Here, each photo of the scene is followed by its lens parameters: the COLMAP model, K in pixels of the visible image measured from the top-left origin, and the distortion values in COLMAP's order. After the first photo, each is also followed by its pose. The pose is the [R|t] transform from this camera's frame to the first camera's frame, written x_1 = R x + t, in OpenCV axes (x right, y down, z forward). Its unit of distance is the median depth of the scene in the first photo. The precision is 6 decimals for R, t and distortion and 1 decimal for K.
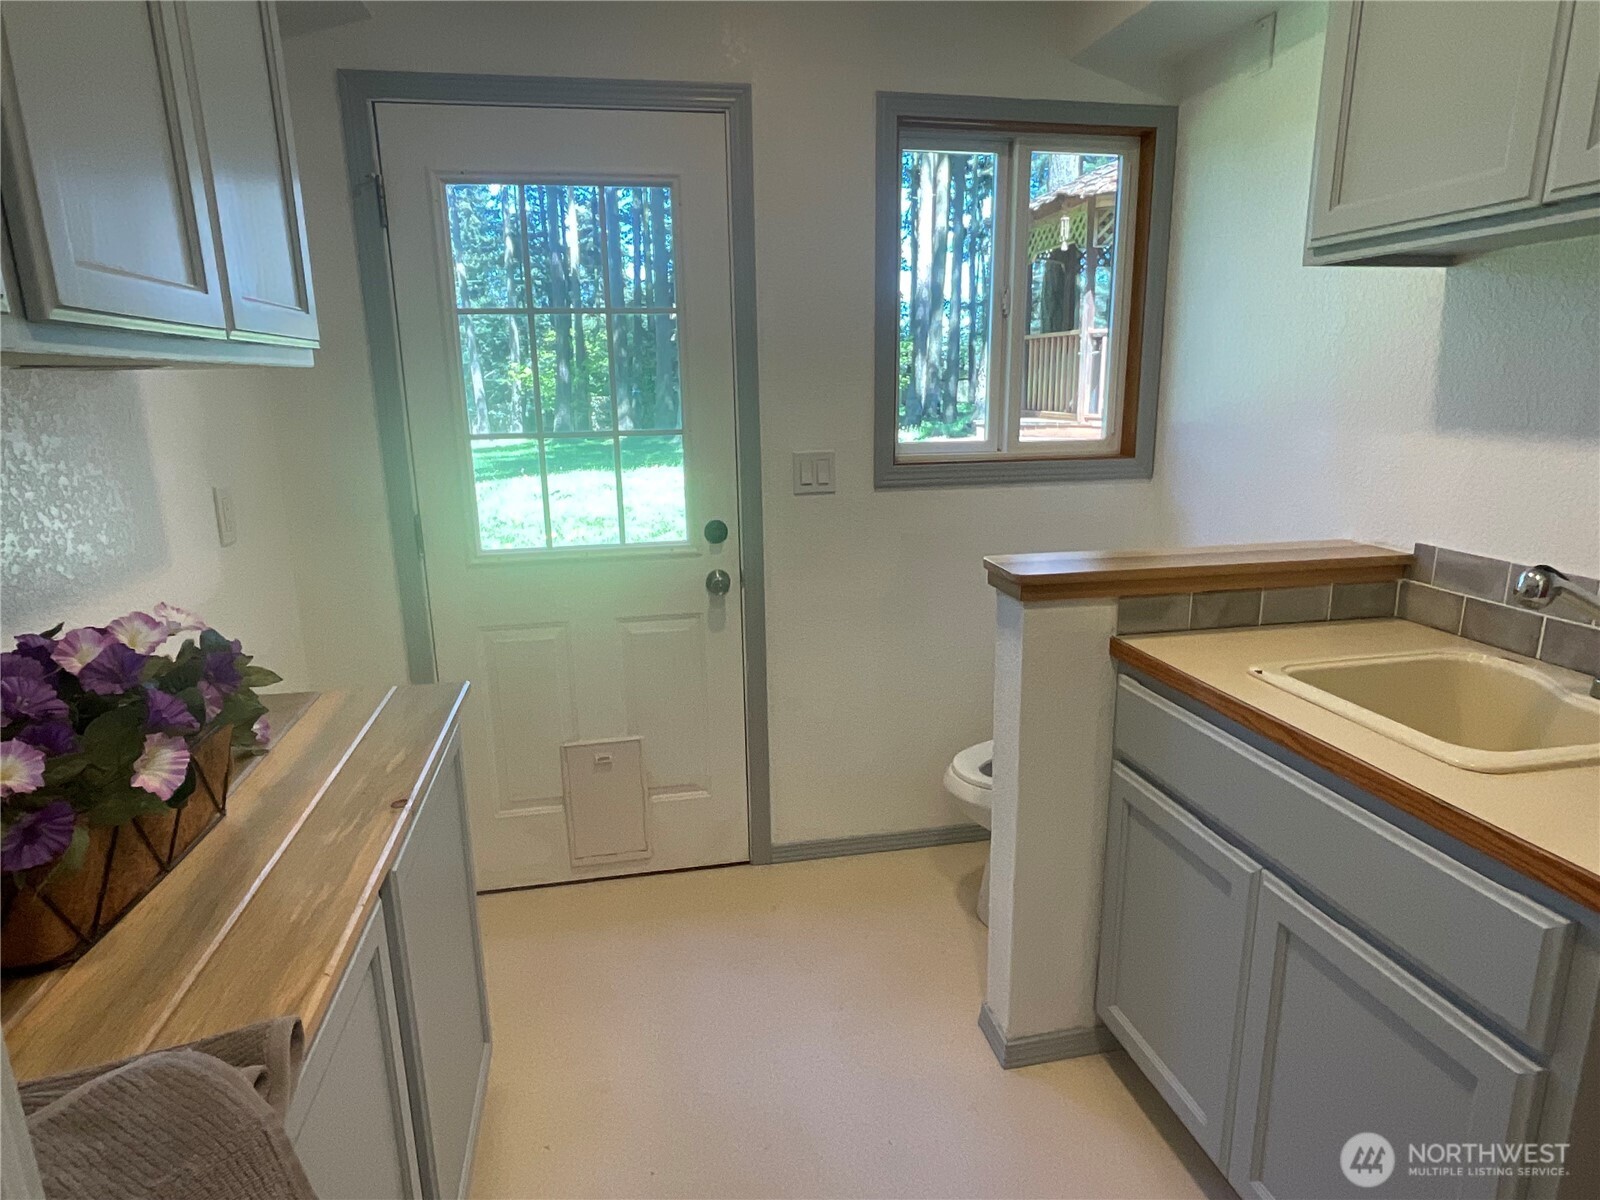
lens RADIAL K [[927.7, 0, 805.8], [0, 927.7, 605.8], [0, 0, 1]] dist [-0.015470, 0.009141]
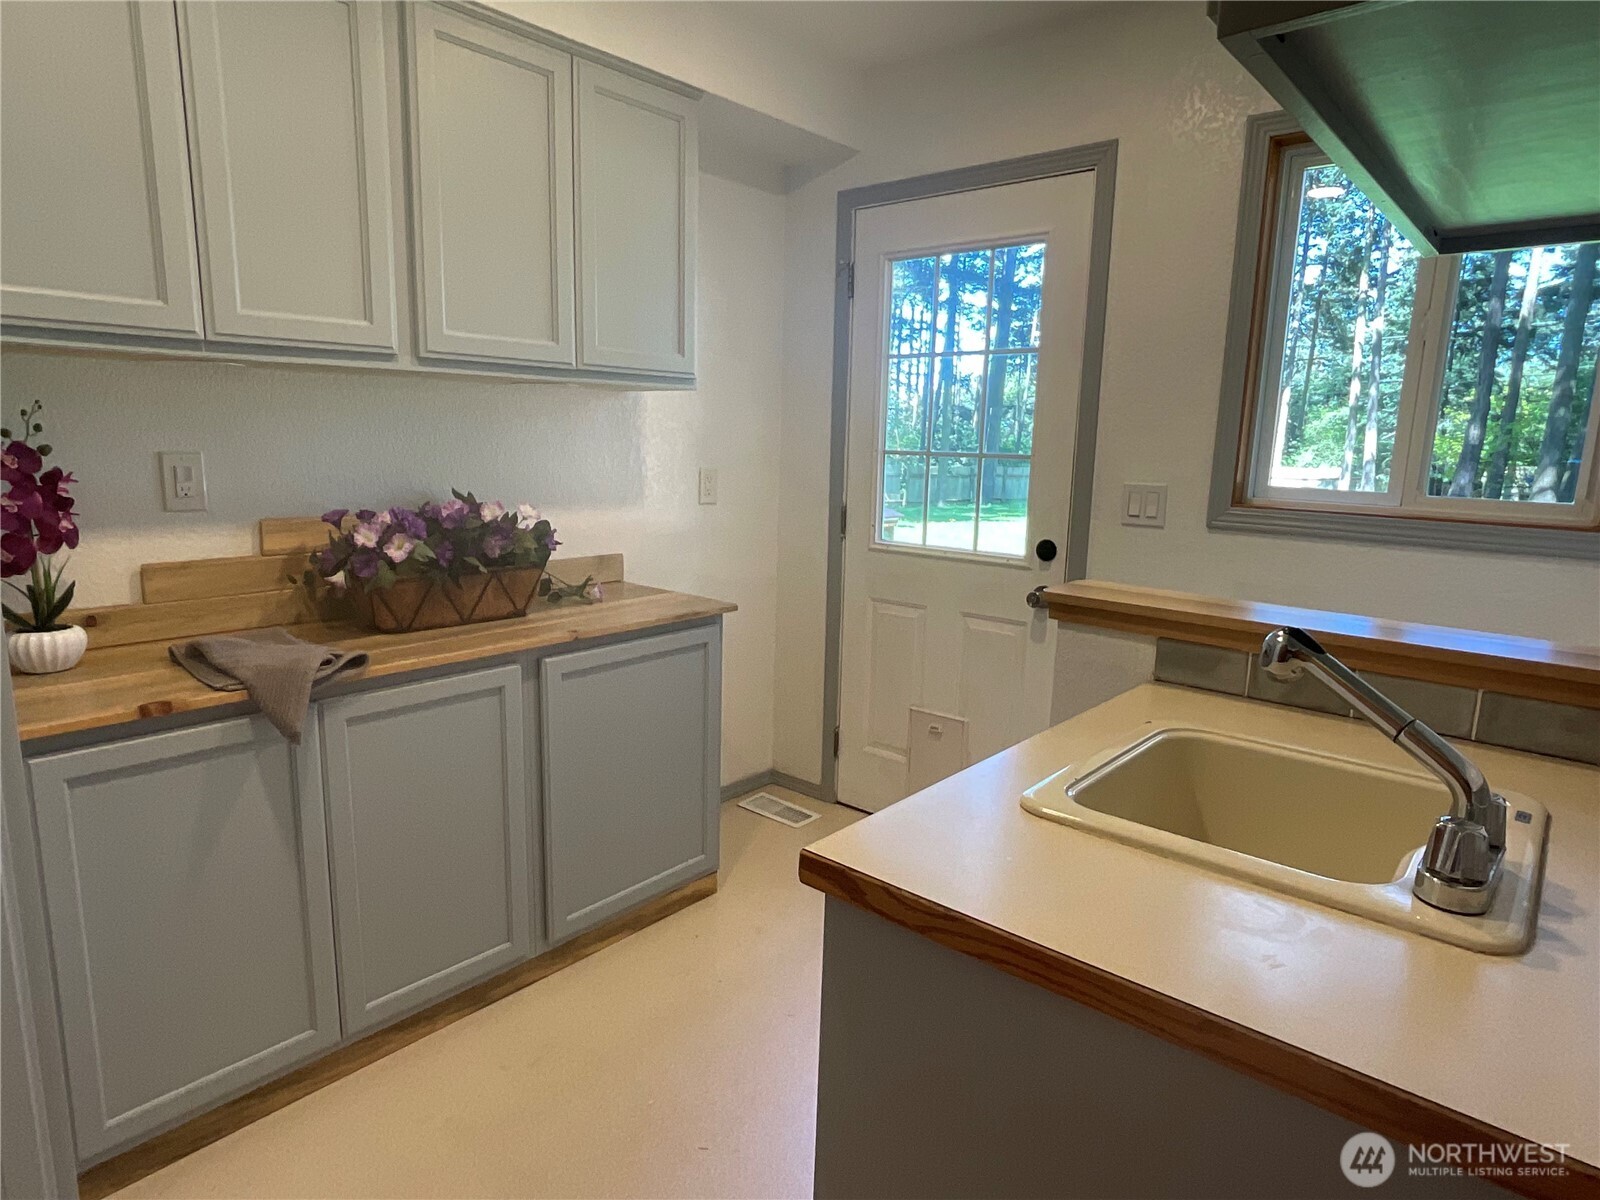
lens RADIAL K [[927.7, 0, 812.7], [0, 927.7, 605.8], [0, 0, 1]] dist [-0.015470, 0.009141]
pose [[0.620210, 0.173314, -0.765050, 0.567540], [-0.218912, 0.974781, 0.043359, -0.003558], [0.753271, 0.140587, 0.642509, 0.106937]]
